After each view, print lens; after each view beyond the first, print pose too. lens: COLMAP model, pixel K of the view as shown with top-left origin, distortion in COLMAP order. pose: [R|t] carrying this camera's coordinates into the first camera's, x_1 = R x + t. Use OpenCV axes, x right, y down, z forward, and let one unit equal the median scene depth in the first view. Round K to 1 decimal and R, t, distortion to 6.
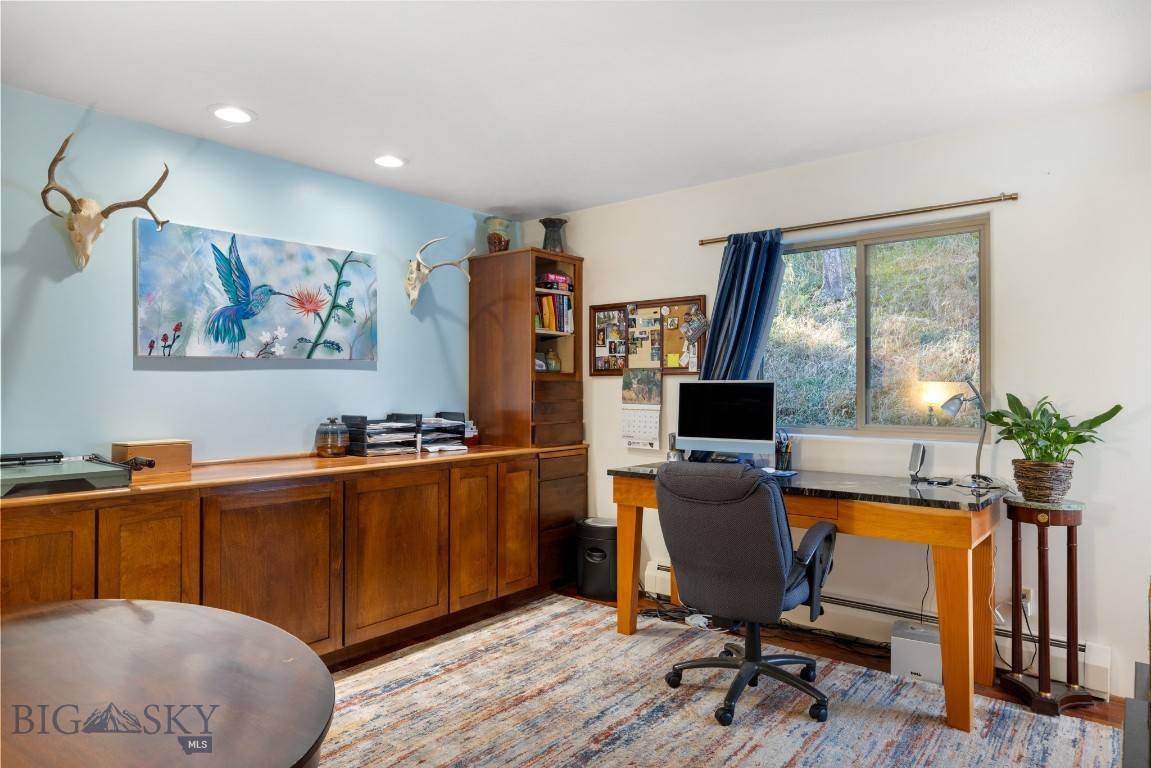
lens RADIAL K [[722.2, 0, 576.5], [0, 722.2, 384.8], [0, 0, 1]] dist [-0.004725, -0.001900]
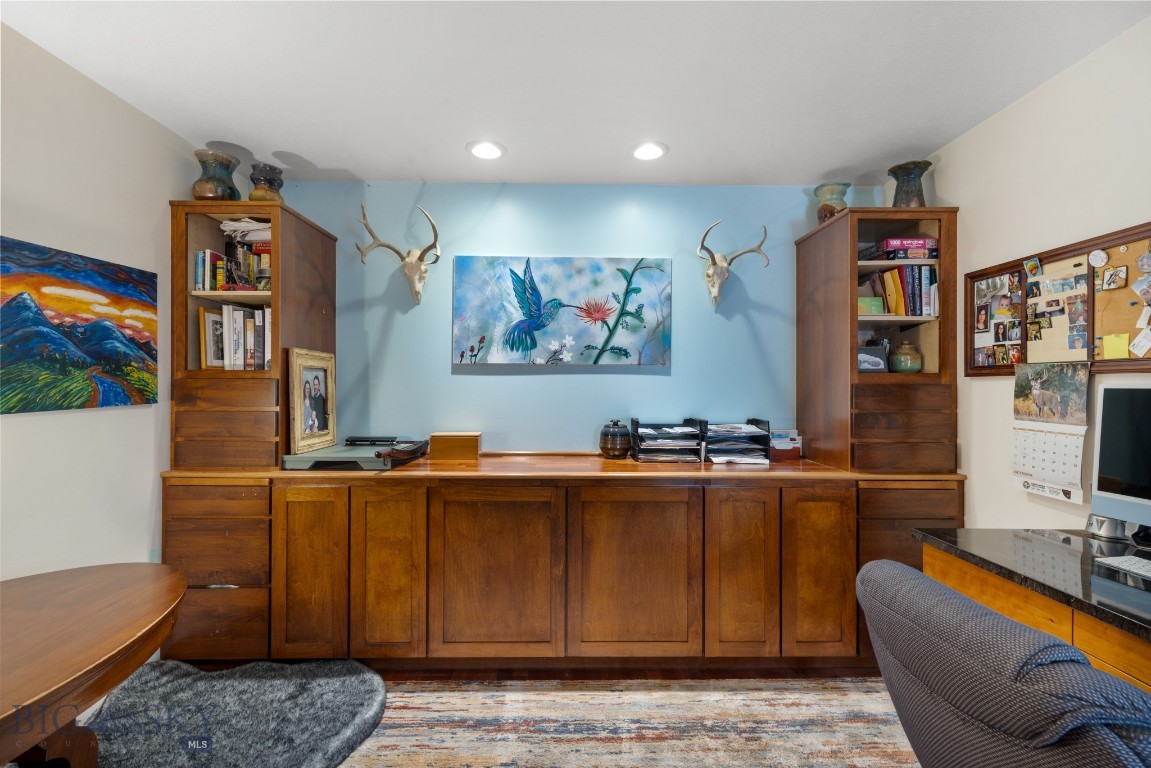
lens RADIAL K [[520.5, 0, 575.5], [0, 520.5, 386.1], [0, 0, 1]] dist [0.010325, -0.001339]
pose [[0.637721, 0.002568, -0.770263, 0.198419], [-0.001008, 0.999996, 0.002500, -0.004869], [0.770267, -0.000818, 0.637721, 0.478433]]
